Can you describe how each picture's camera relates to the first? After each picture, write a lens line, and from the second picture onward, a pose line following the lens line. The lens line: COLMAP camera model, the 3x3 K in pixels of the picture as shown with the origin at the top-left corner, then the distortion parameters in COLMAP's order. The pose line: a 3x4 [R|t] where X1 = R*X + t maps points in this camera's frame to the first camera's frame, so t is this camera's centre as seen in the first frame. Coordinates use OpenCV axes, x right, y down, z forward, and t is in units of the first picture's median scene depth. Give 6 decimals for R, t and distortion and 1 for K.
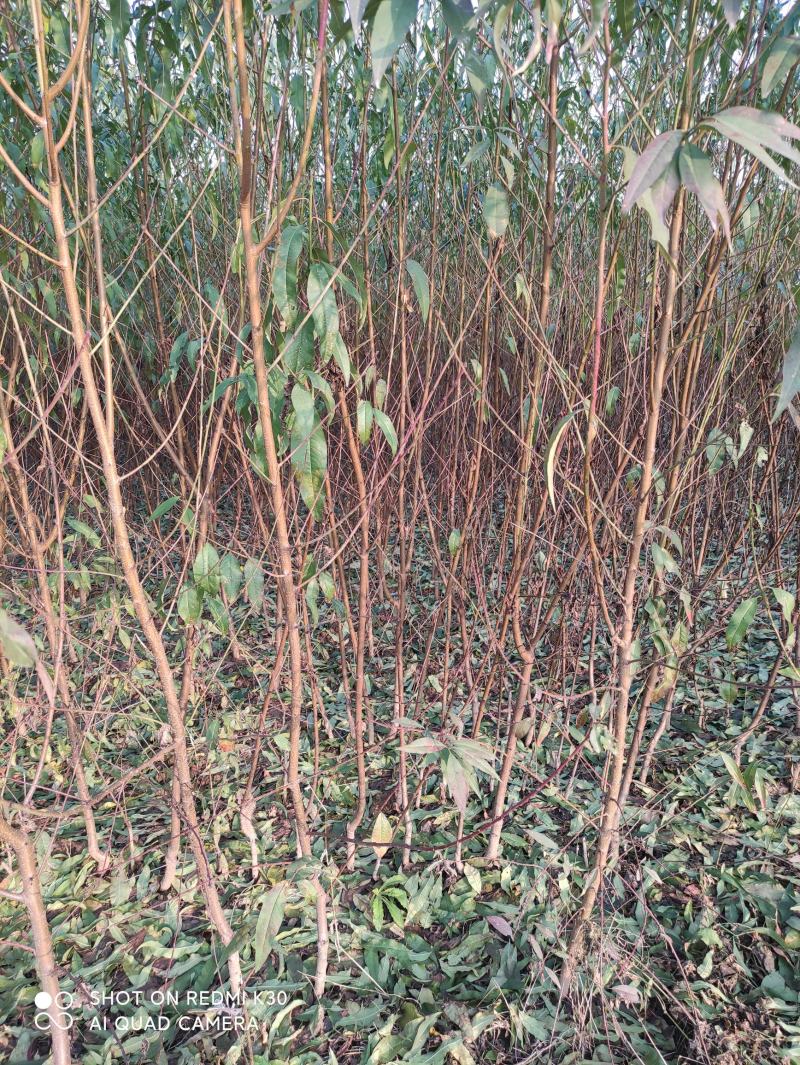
lens RADIAL K [[784.0, 0, 403.6], [0, 784.0, 524.1], [0, 0, 1]] dist [0.049839, -0.042099]
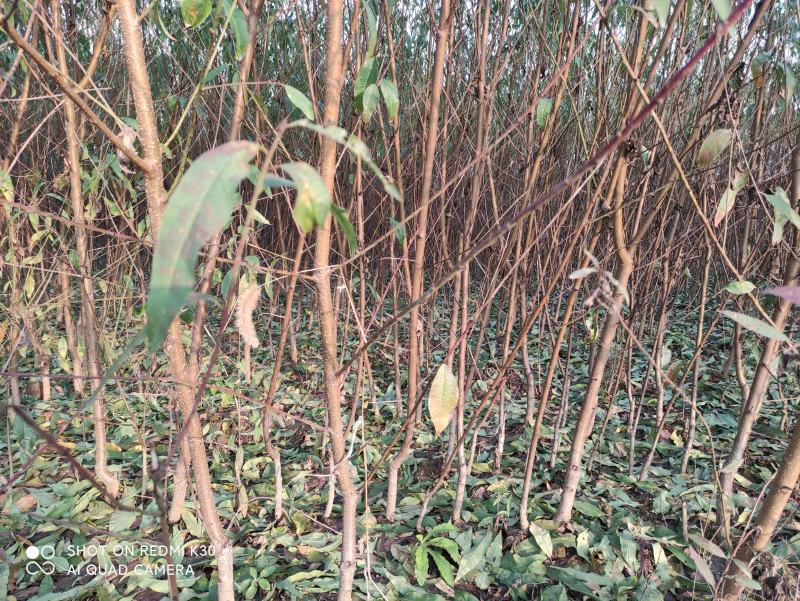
lens RADIAL K [[588.9, 0, 397.5], [0, 588.9, 299.7], [0, 0, 1]] dist [0.049839, -0.042099]
pose [[0.994489, 0.066456, -0.081085, -0.024425], [-0.074510, 0.992120, -0.100731, 0.278547], [0.073752, 0.106218, 0.991604, 0.366543]]
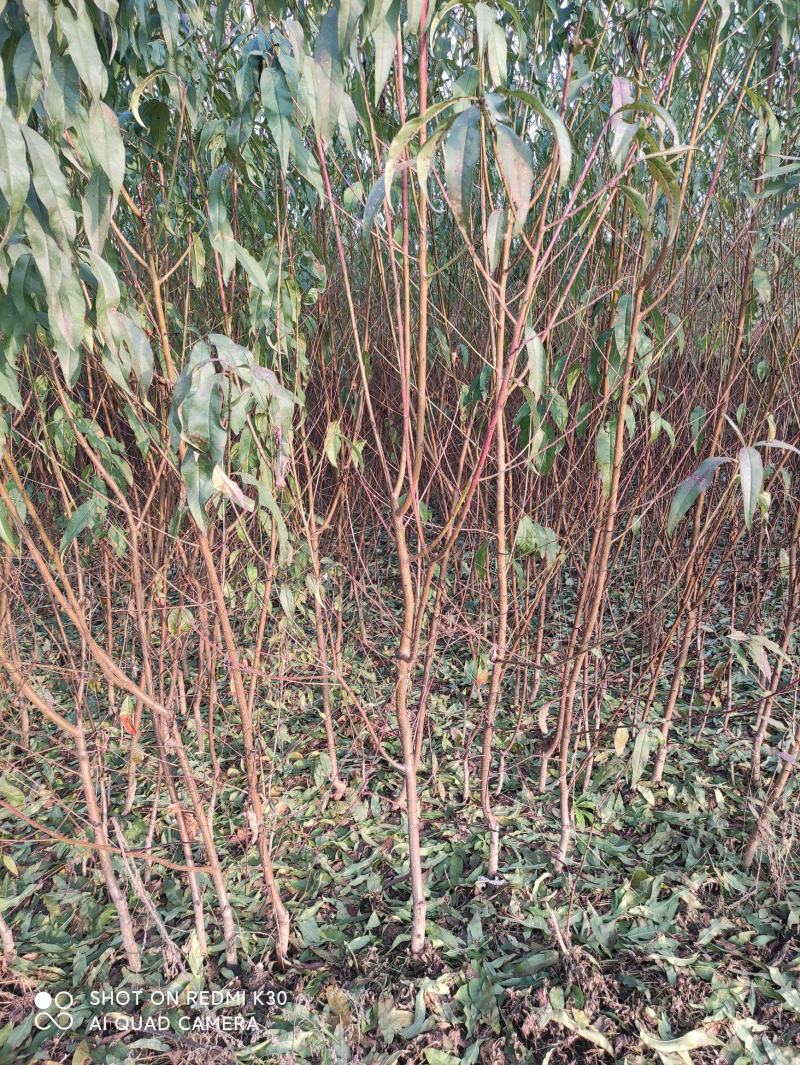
lens RADIAL K [[784.0, 0, 405.3], [0, 784.0, 531.1], [0, 0, 1]] dist [0.049839, -0.042099]
pose [[0.999463, -0.008521, 0.031651, -0.330844], [0.009031, 0.999831, -0.016019, 0.046149], [-0.031509, 0.016296, 0.999371, -0.249100]]
